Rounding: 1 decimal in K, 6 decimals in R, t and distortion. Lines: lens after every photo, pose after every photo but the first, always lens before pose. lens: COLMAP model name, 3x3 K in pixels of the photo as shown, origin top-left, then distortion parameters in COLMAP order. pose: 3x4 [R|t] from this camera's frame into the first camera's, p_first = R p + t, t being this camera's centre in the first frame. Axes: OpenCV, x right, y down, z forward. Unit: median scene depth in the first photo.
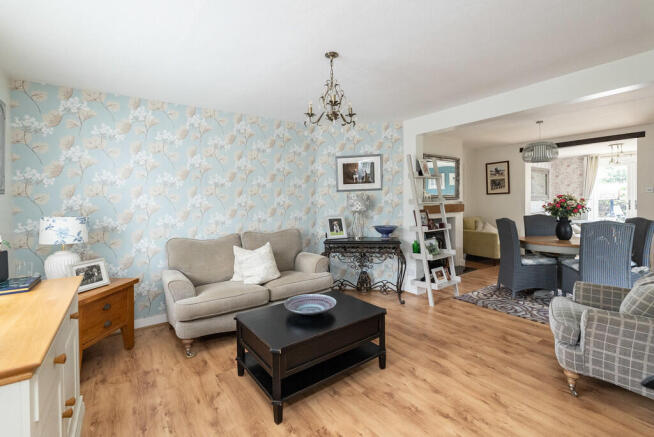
lens RADIAL K [[296.3, 0, 327.7], [0, 296.3, 204.9], [0, 0, 1]] dist [0.000433, 0.000347]
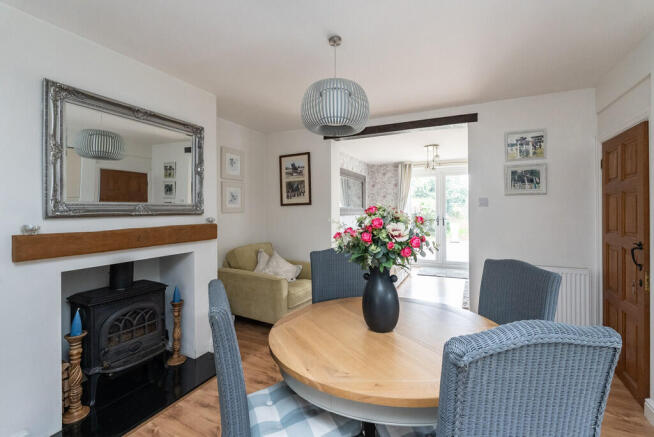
lens RADIAL K [[290.5, 0, 327.4], [0, 290.5, 209.5], [0, 0, 1]] dist [-0.000533, -0.000020]
pose [[0.880866, 0.010758, 0.473243, 0.355672], [0.000419, 0.999724, -0.023507, -0.013592], [-0.473365, 0.020905, 0.880618, 0.446425]]
